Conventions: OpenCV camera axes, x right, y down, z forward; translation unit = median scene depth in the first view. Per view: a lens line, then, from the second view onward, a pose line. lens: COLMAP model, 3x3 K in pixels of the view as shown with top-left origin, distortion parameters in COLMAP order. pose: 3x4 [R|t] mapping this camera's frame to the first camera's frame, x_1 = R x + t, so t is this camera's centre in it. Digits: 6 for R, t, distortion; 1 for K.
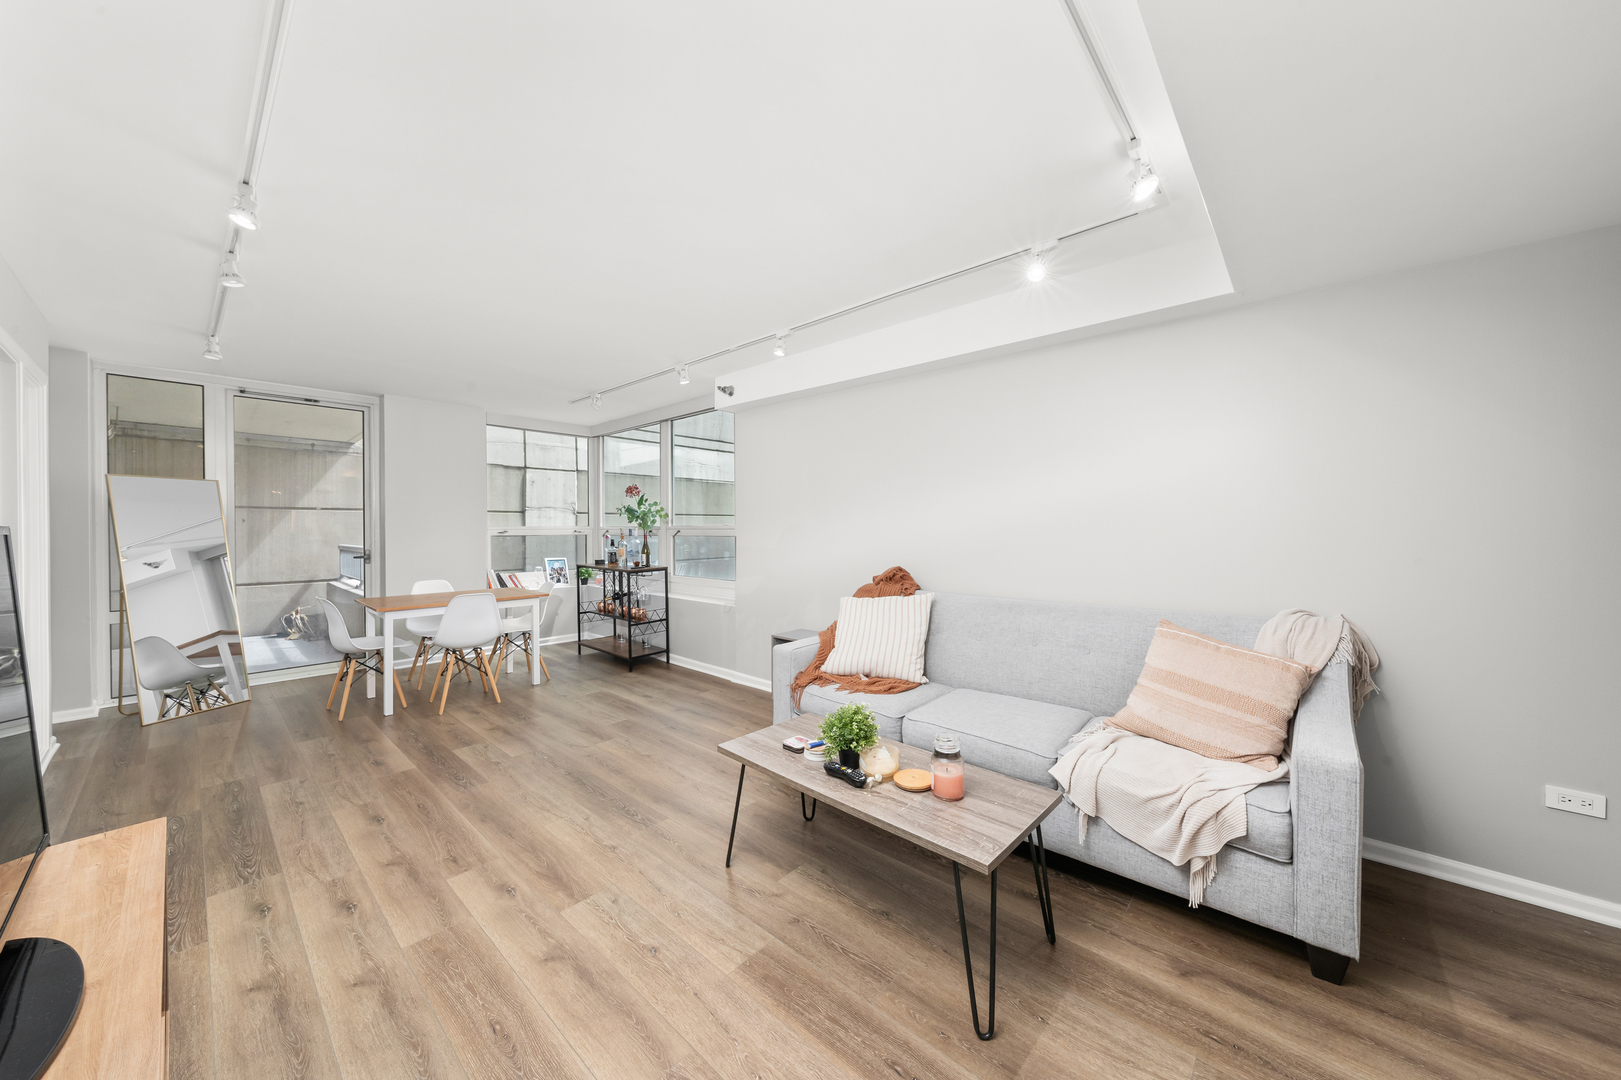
lens RADIAL K [[560.5, 0, 805.5], [0, 560.5, 532.4], [0, 0, 1]] dist [-0.000351, 0.000080]
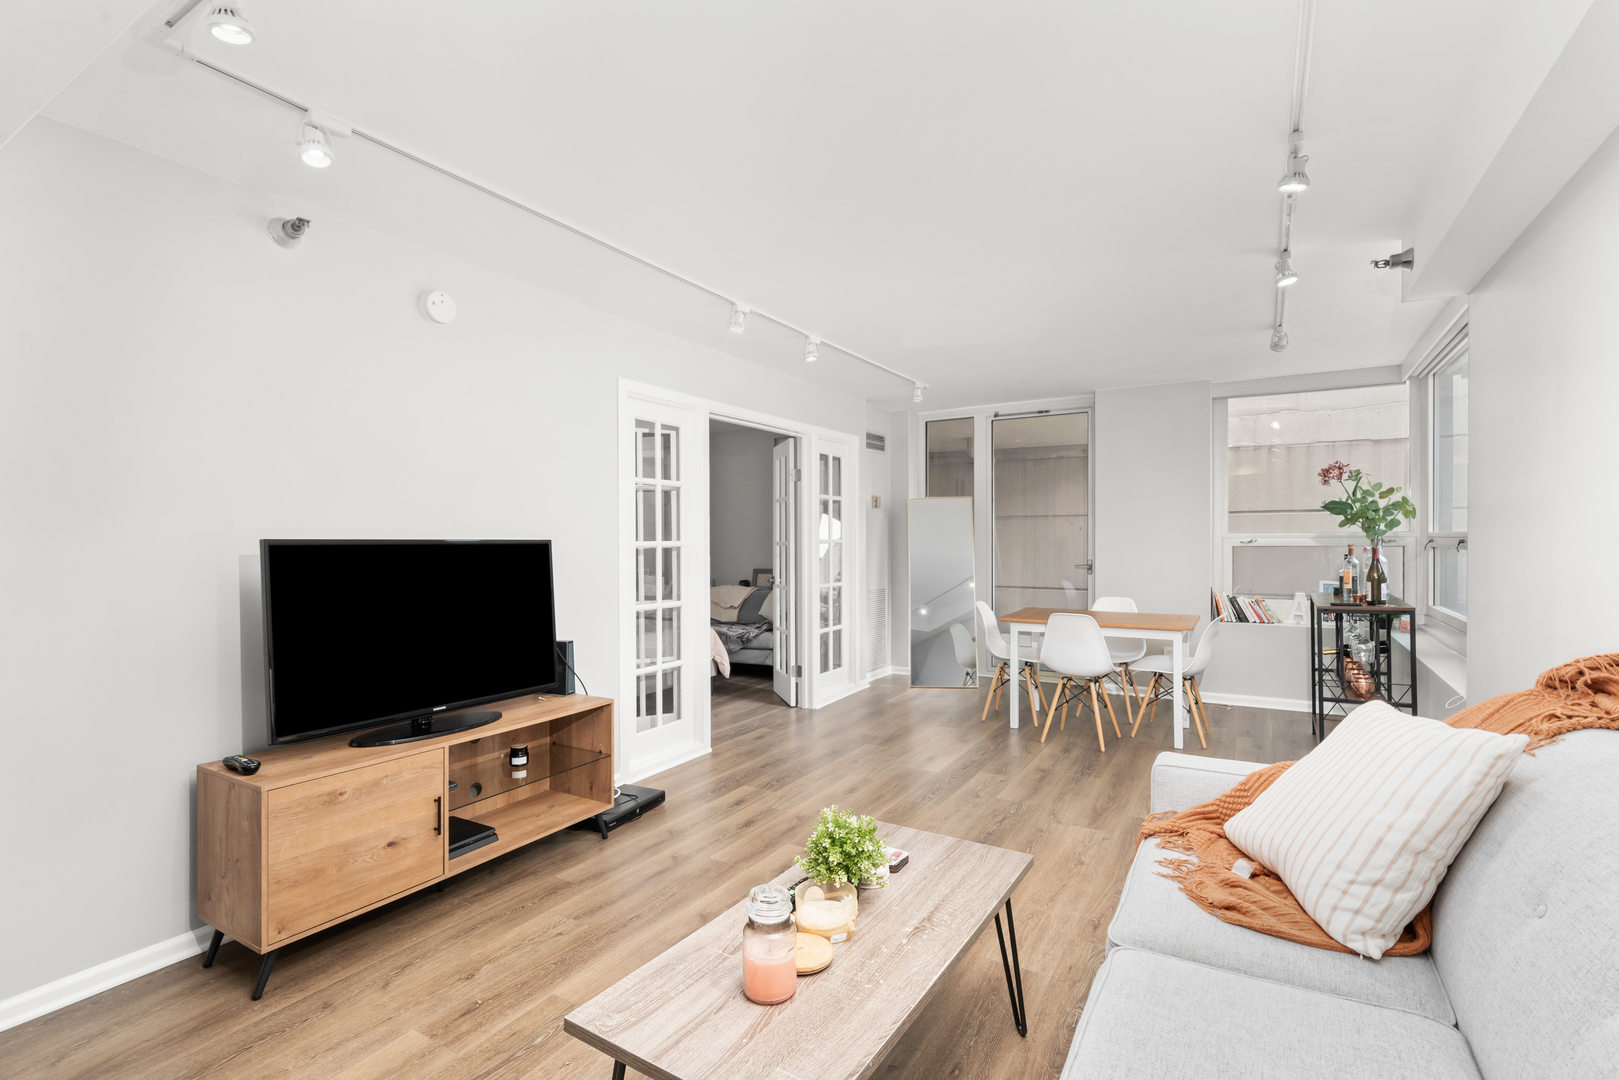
lens RADIAL K [[744.7, 0, 809.5], [0, 744.7, 540.0], [0, 0, 1]] dist [0.004098, 0.000129]
pose [[0.191171, 0.004470, -0.981547, 0.652165], [-0.002882, 0.999988, 0.003993, -0.009618], [0.981553, 0.002066, 0.191181, 0.558549]]
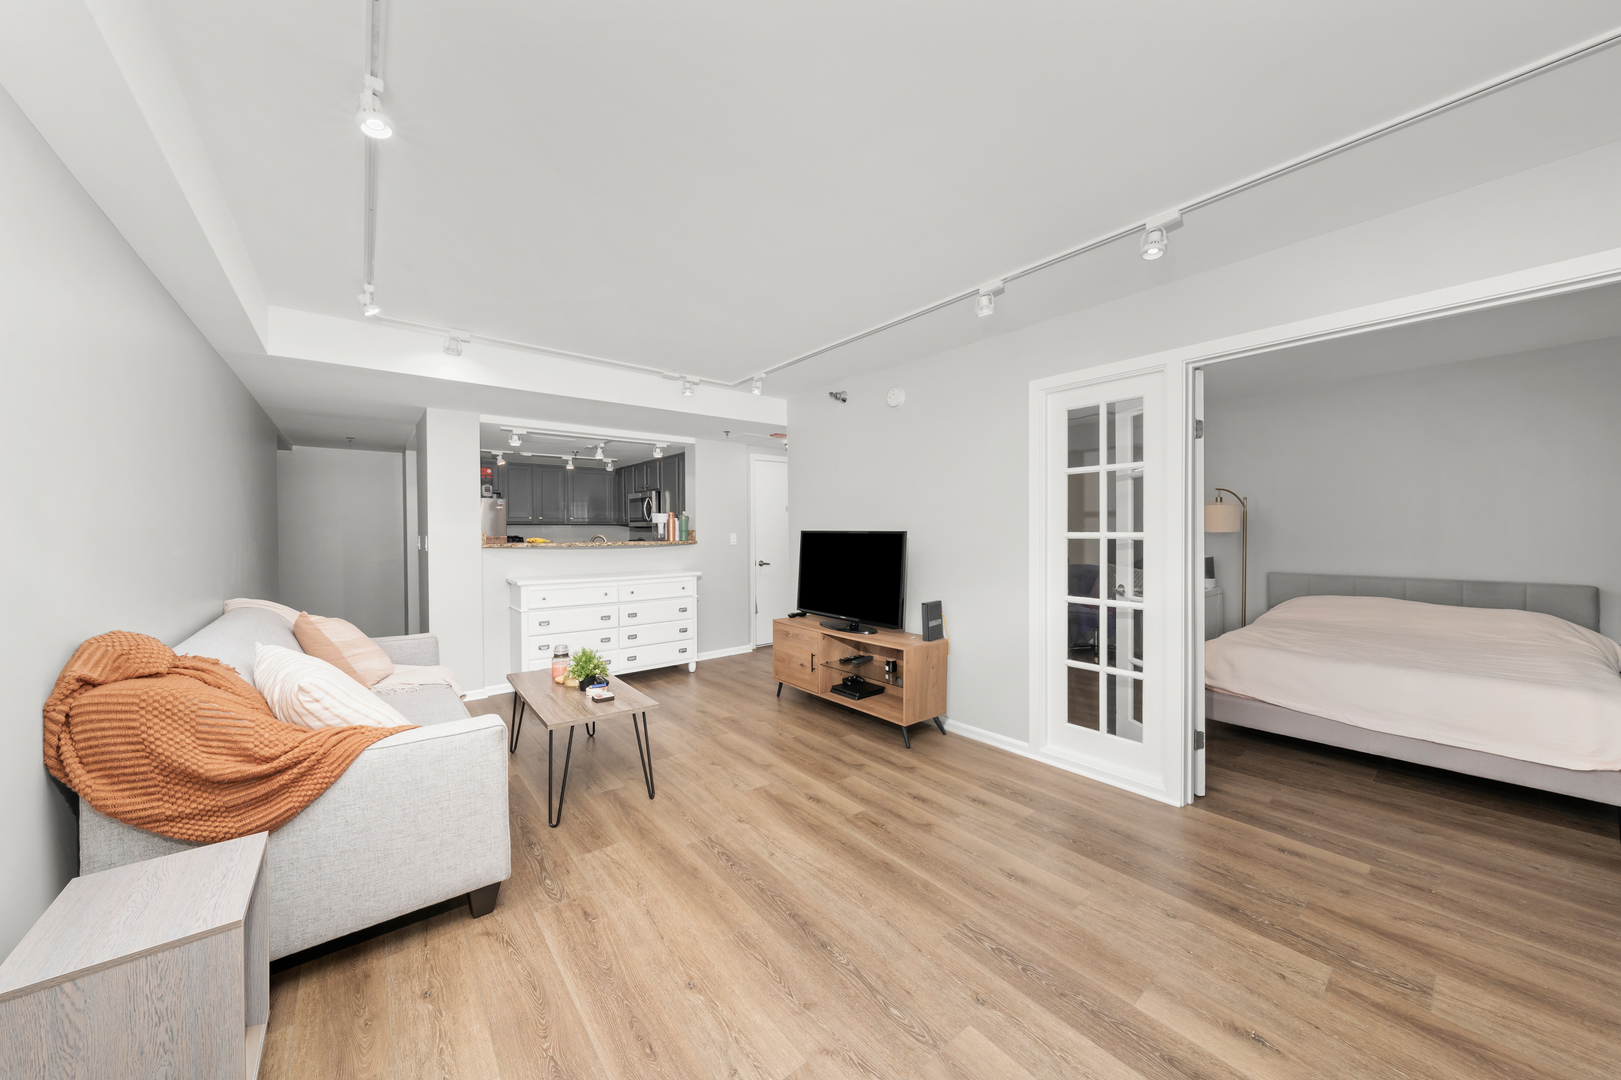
lens RADIAL K [[551.0, 0, 806.0], [0, 551.0, 531.6], [0, 0, 1]] dist [-0.047732, -0.000002]
pose [[-0.986711, 0.006630, 0.162347, -0.530717], [0.008540, 0.999902, 0.011068, -0.018272], [-0.162258, 0.012307, -0.986672, 1.662578]]
